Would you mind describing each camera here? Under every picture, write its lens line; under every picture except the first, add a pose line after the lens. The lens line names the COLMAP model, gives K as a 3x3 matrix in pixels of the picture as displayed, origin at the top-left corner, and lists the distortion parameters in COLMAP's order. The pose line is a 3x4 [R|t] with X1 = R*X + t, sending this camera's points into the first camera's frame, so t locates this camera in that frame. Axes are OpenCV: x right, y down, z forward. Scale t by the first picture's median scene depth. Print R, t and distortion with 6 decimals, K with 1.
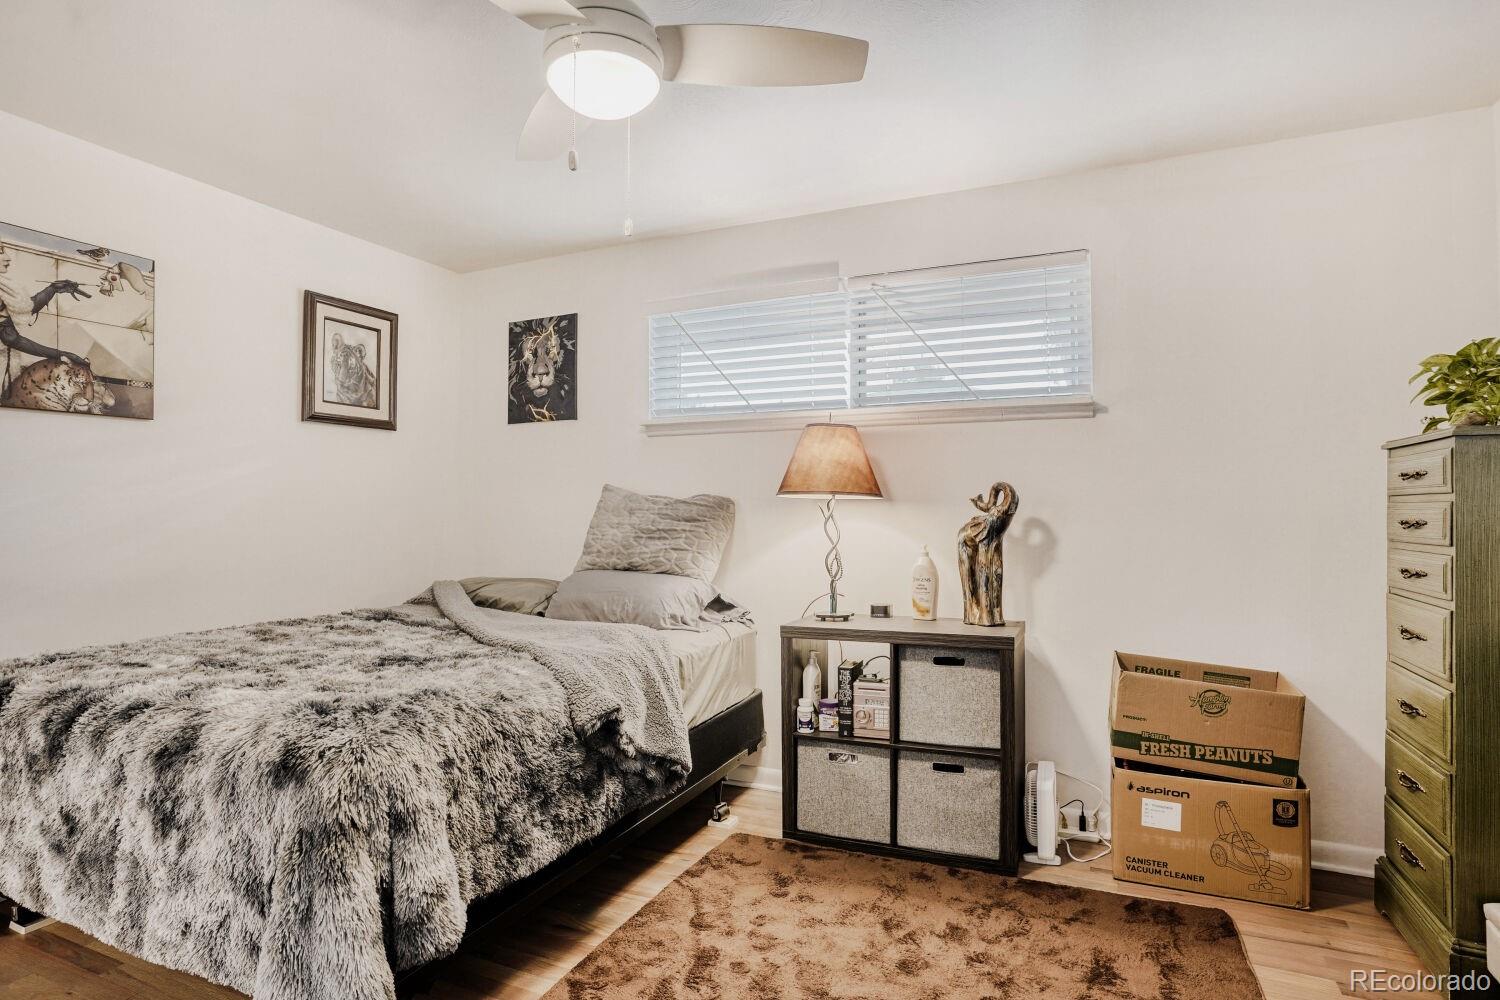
lens RADIAL K [[808.1, 0, 745.3], [0, 808.1, 499.8], [0, 0, 1]] dist [-0.061140, 0.030071]
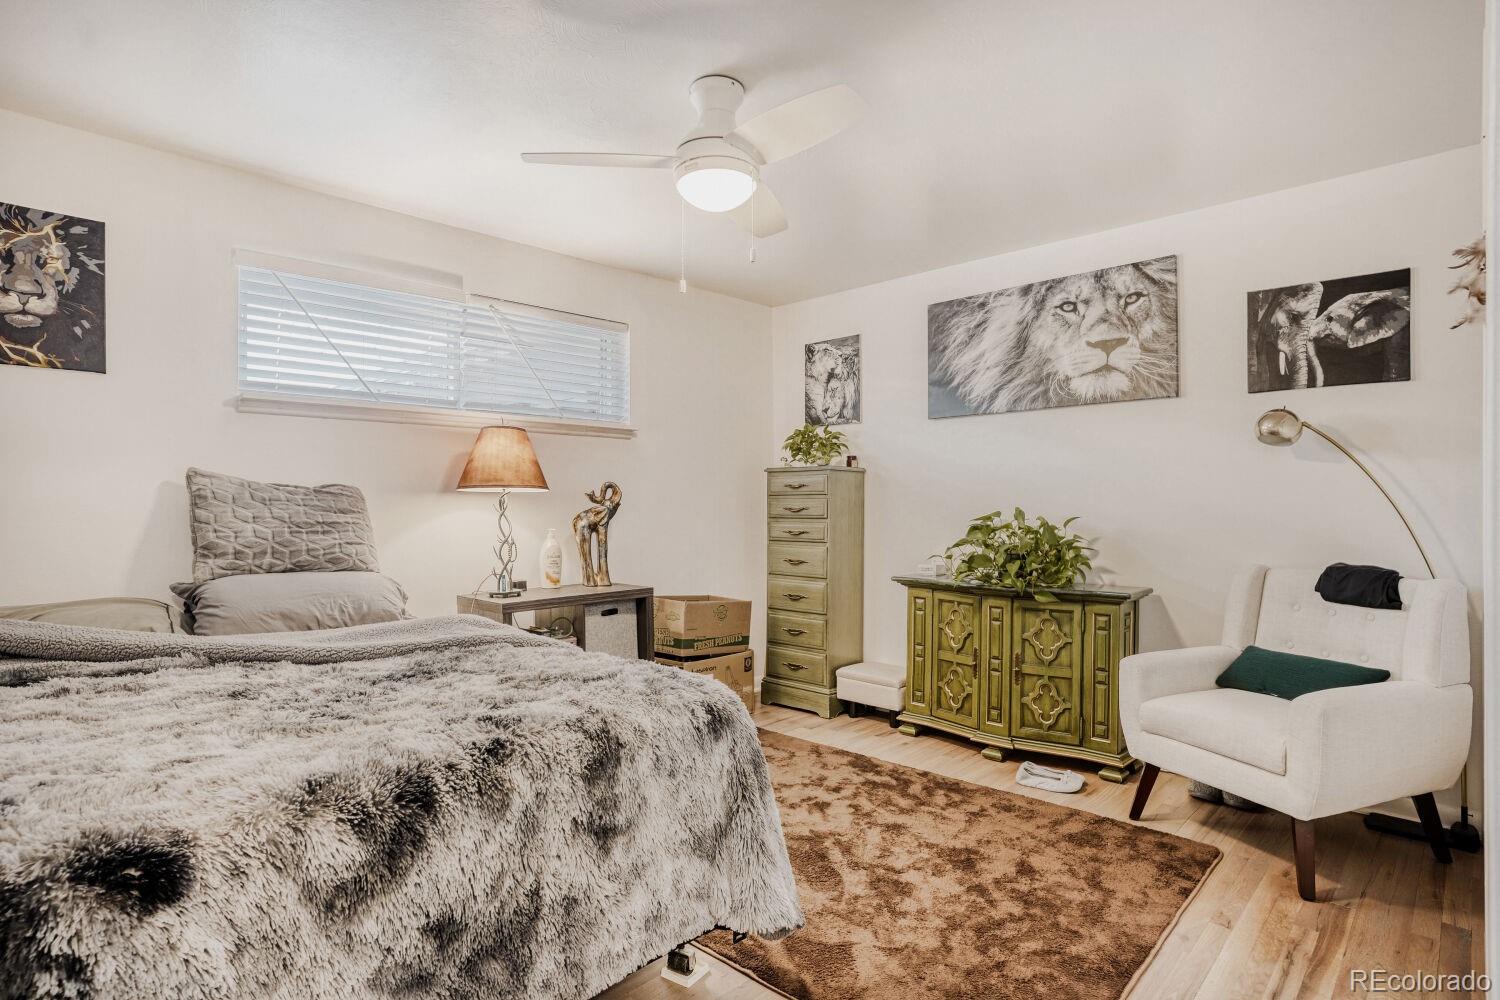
lens RADIAL K [[808.1, 0, 746.1], [0, 808.1, 504.6], [0, 0, 1]] dist [-0.061140, 0.030071]
pose [[0.319662, 0.001752, 0.947530, -0.766132], [-0.012263, 0.999922, 0.002288, 0.008892], [-0.947452, -0.012351, 0.319658, 0.267489]]
